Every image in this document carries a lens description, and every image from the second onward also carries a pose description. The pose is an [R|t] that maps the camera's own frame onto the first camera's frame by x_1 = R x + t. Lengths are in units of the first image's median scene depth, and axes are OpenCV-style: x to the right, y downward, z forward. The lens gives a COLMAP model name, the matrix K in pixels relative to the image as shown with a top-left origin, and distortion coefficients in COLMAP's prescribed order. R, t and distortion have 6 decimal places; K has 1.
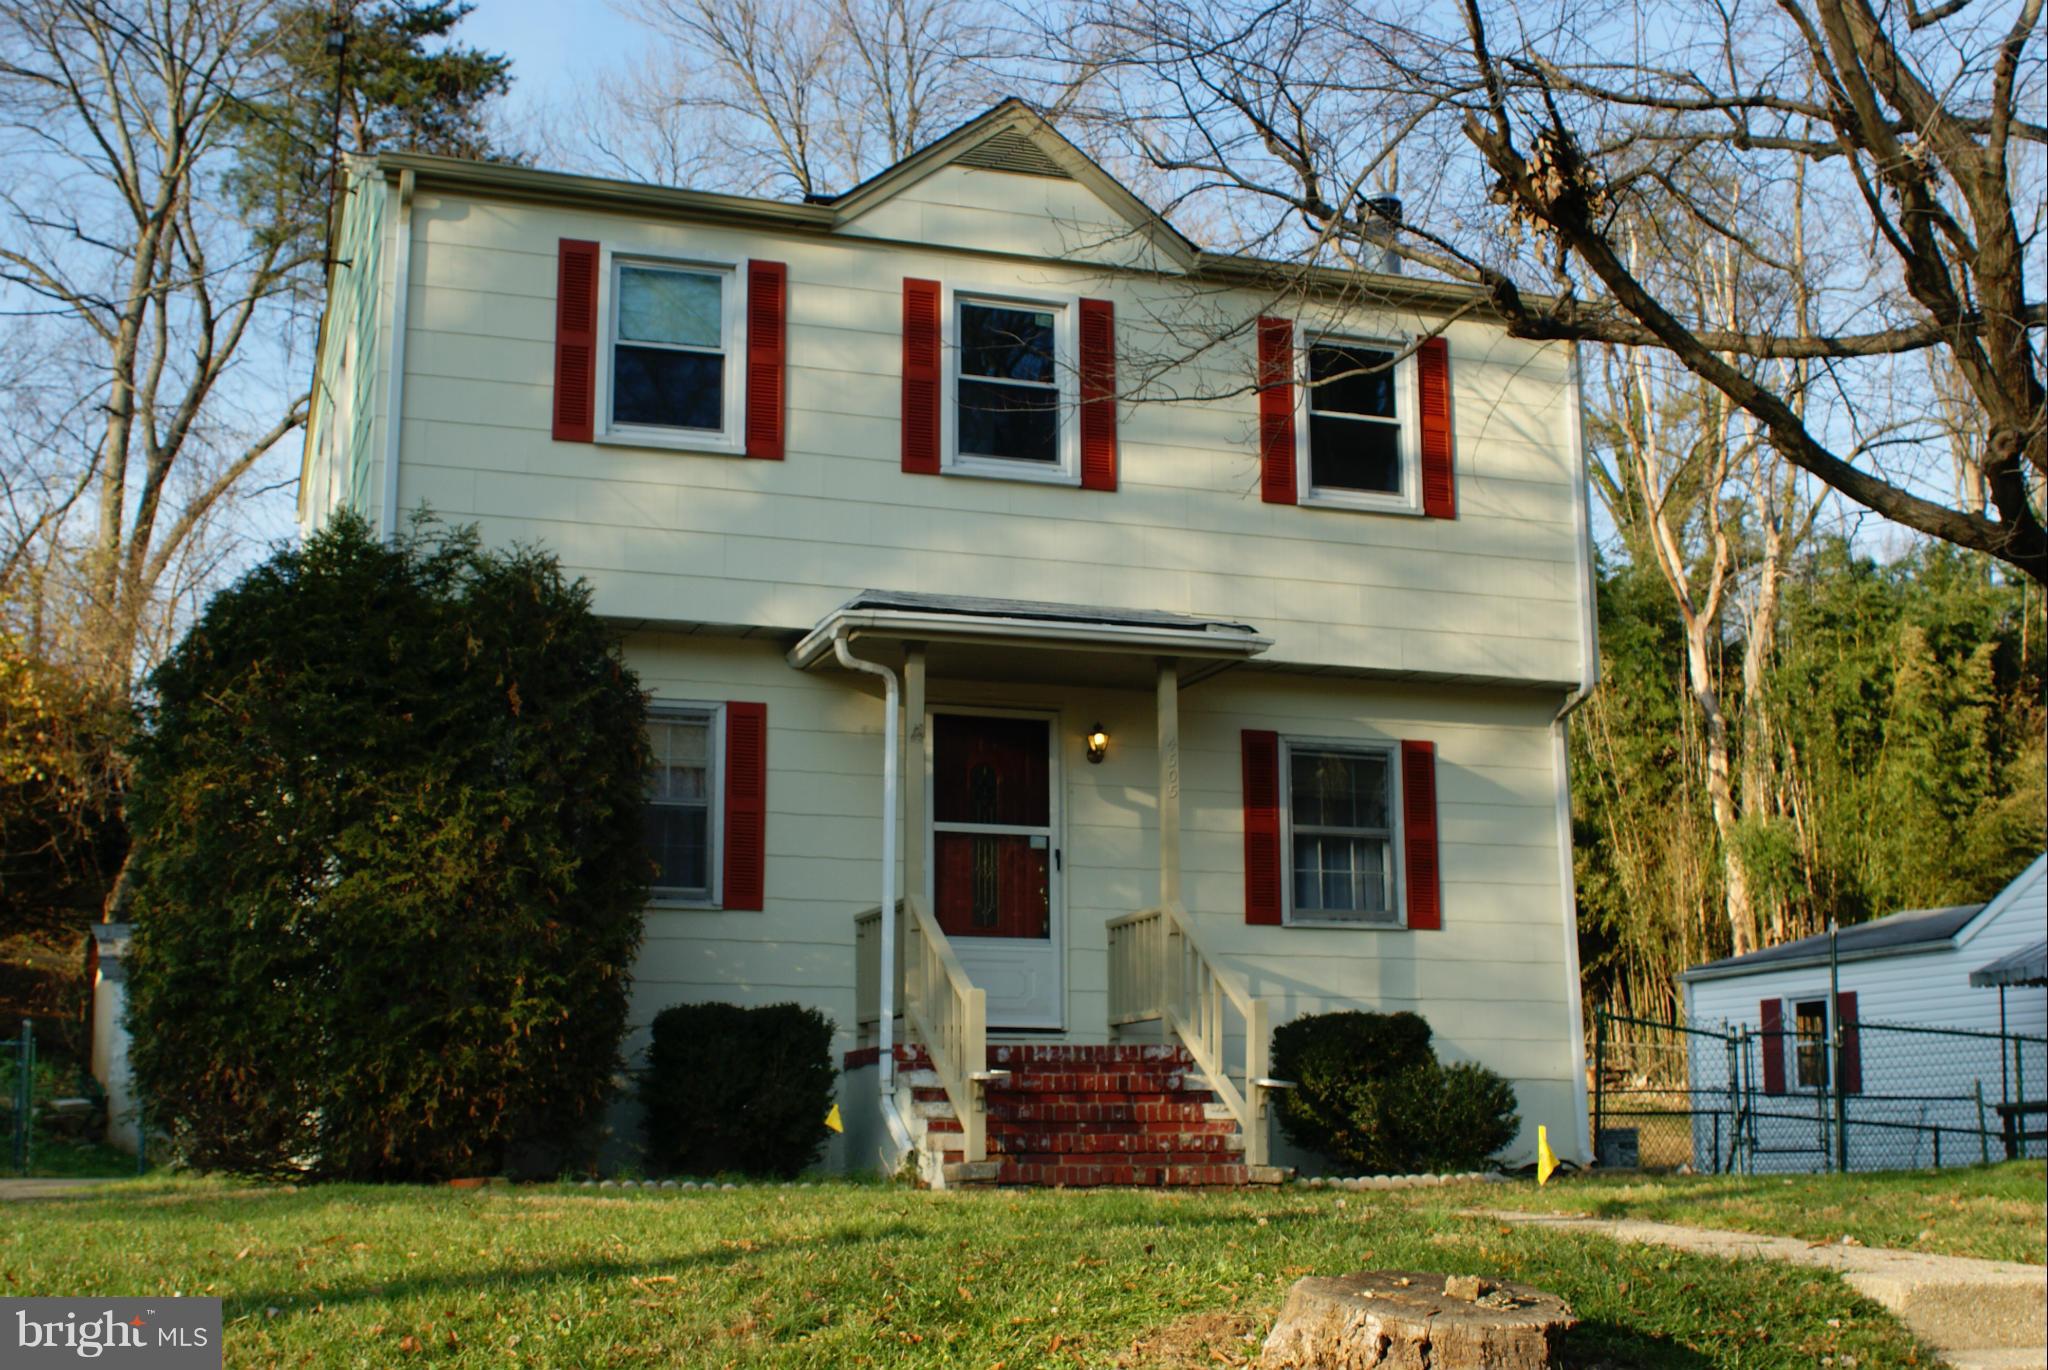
lens RADIAL K [[2510.3, 0, 1018.7], [0, 2510.3, 690.7], [0, 0, 1]] dist [-0.157713, 0.177848]
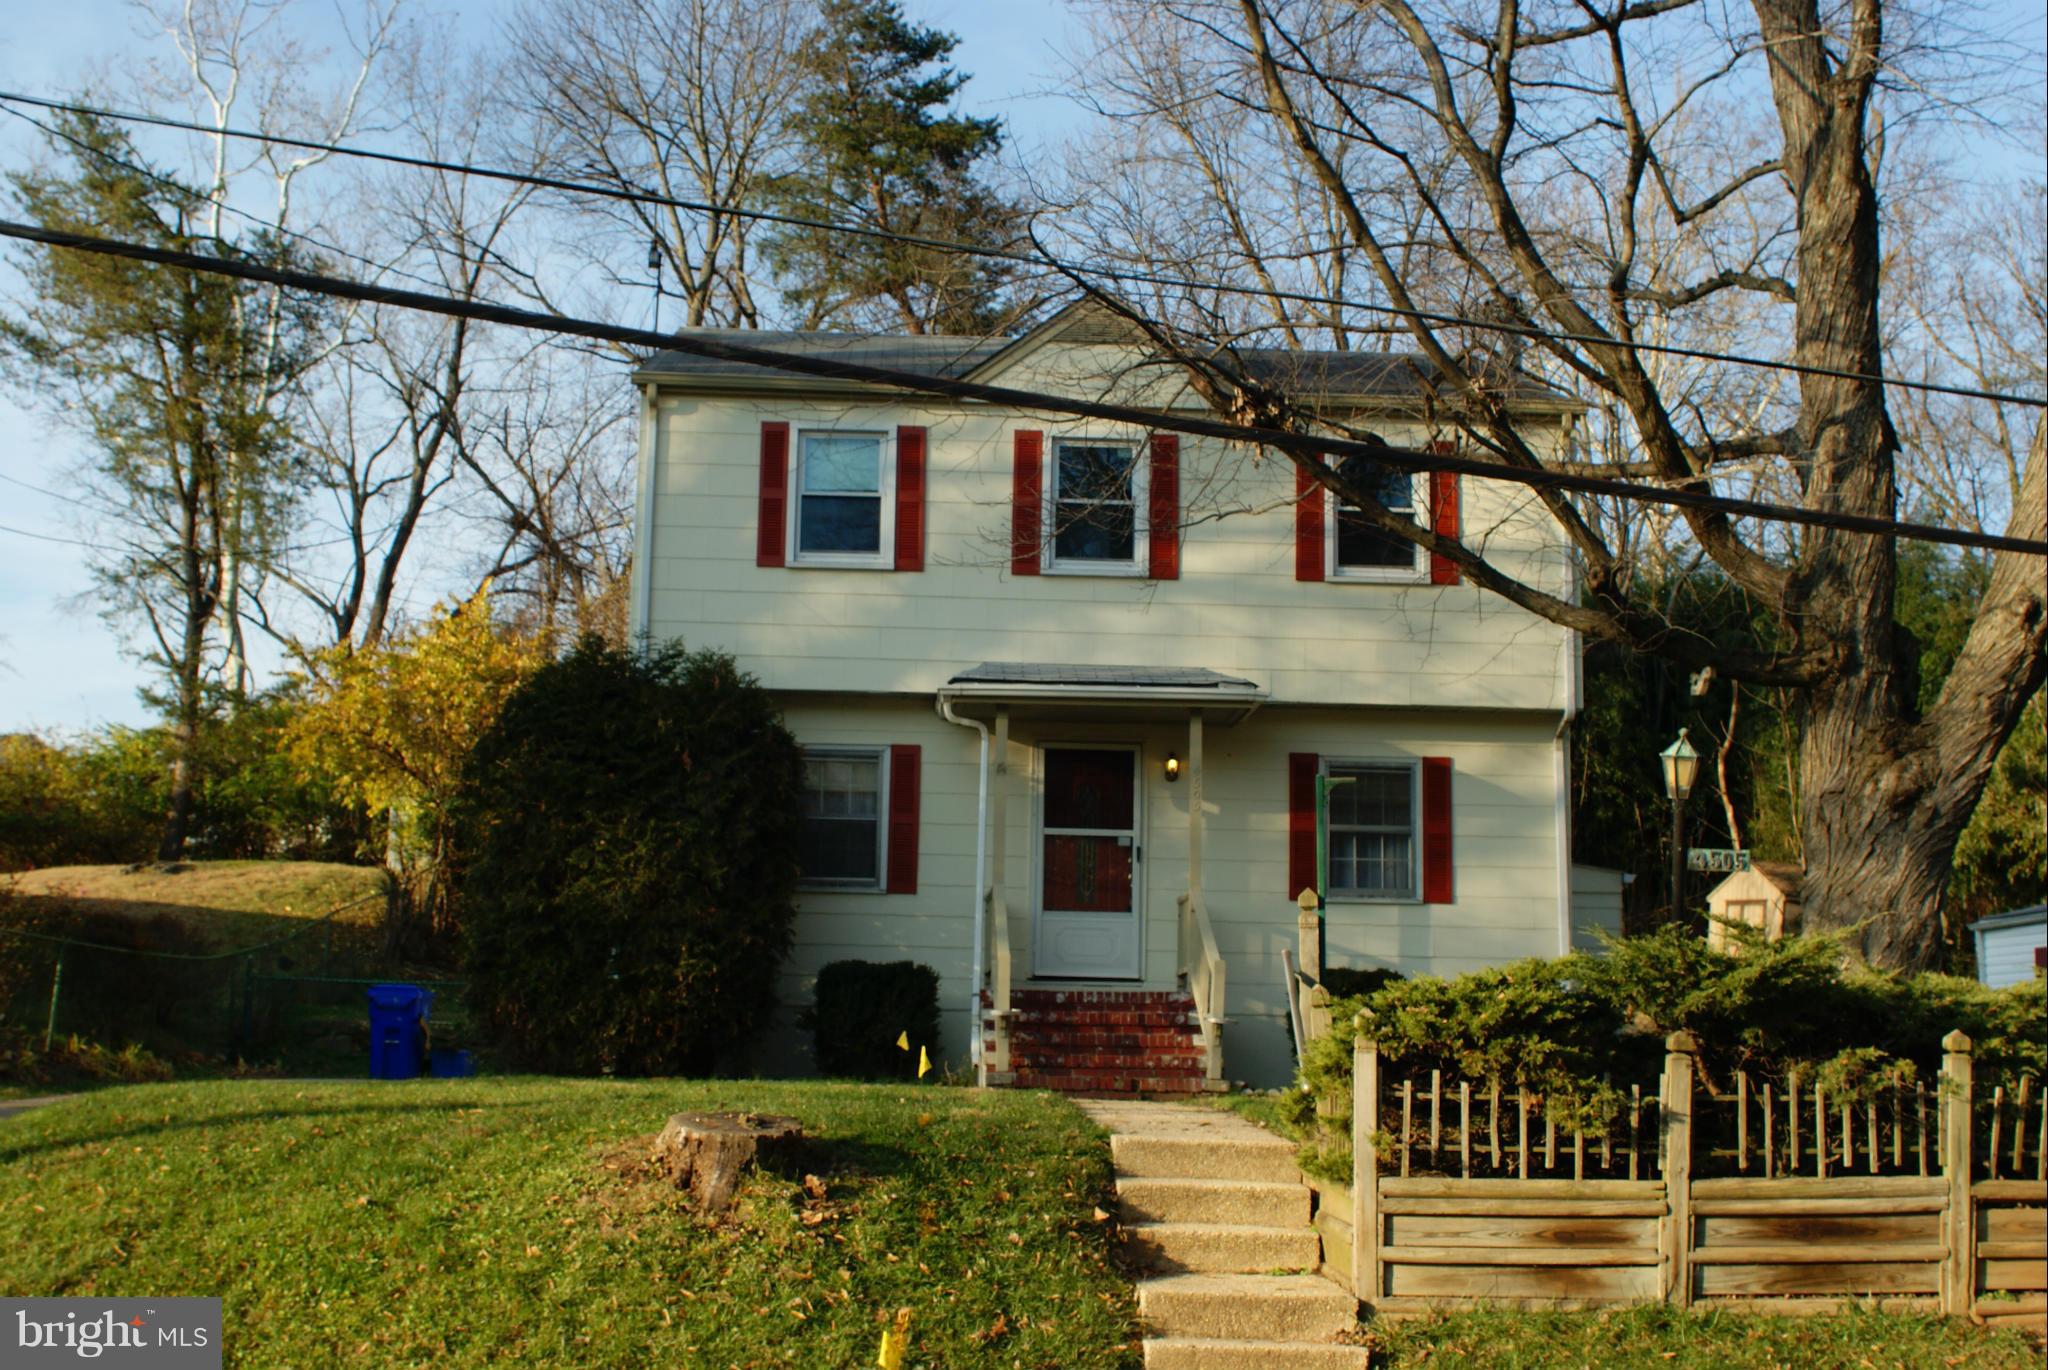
lens RADIAL K [[2510.3, 0, 1018.7], [0, 2510.3, 690.7], [0, 0, 1]] dist [-0.157713, 0.177848]
pose [[0.960397, -0.023955, -0.277605, 0.340284], [0.031599, 0.999234, 0.023092, -0.055675], [0.276839, -0.030950, 0.960418, -0.325918]]
